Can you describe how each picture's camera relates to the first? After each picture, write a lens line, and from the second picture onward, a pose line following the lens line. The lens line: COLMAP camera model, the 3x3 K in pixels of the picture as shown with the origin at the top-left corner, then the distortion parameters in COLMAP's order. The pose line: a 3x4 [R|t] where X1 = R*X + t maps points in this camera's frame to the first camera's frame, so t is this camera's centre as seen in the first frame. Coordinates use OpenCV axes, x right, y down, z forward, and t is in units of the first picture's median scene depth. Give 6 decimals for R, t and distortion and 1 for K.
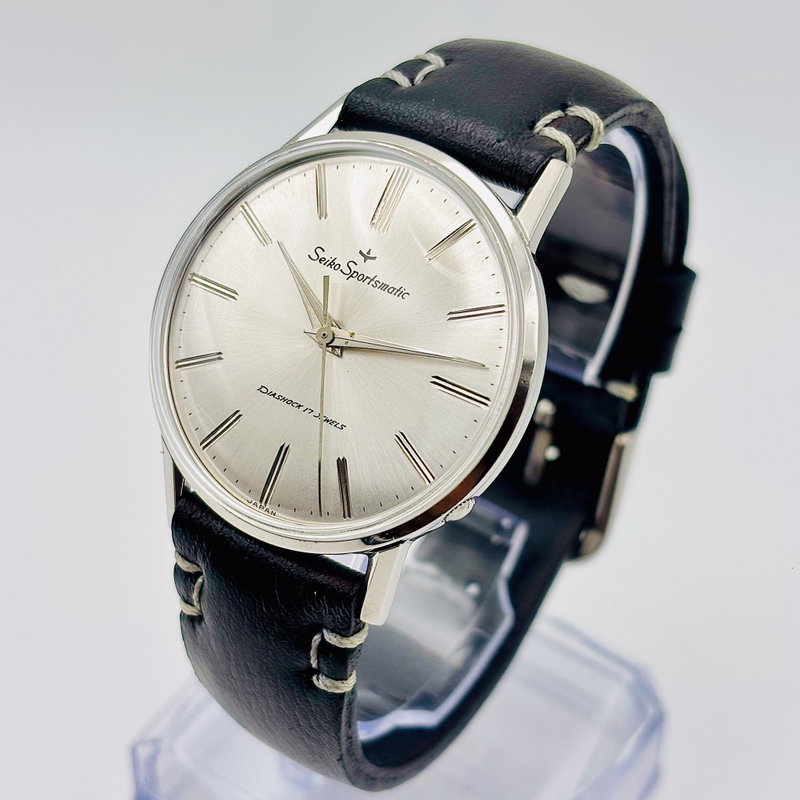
lens RADIAL K [[1657.3, 0, 402.6], [0, 1657.3, 406.4], [0, 0, 1]] dist [0.192045, 0.000000]
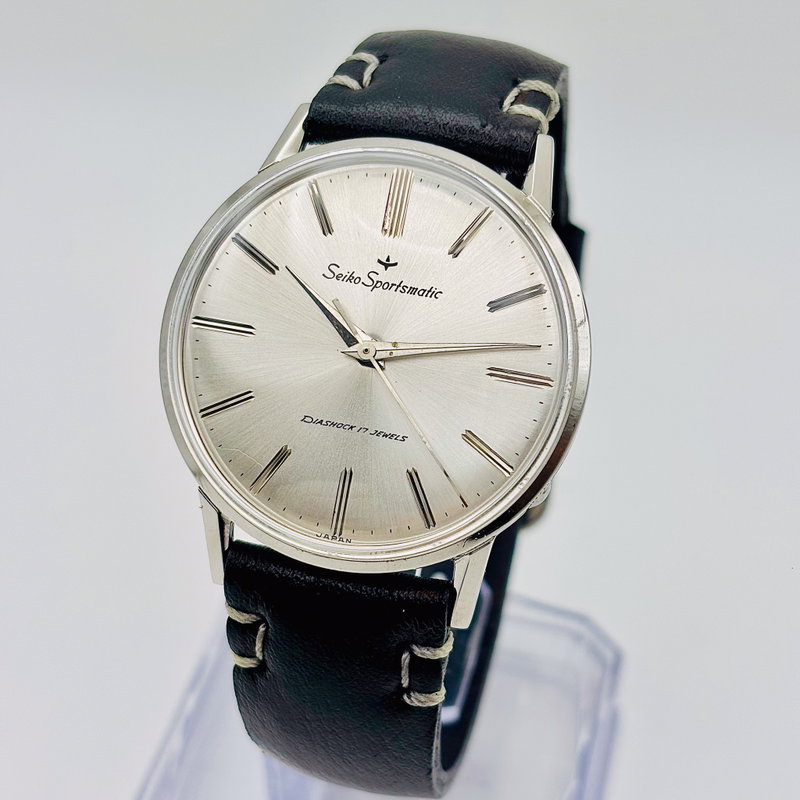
lens RADIAL K [[1657.3, 0, 402.2], [0, 1657.3, 391.9], [0, 0, 1]] dist [0.192045, 0.000000]
pose [[0.945280, -0.207146, 0.252063, -0.265440], [0.206991, 0.977958, 0.027440, -0.039781], [-0.252191, 0.026236, 0.967322, 0.048778]]
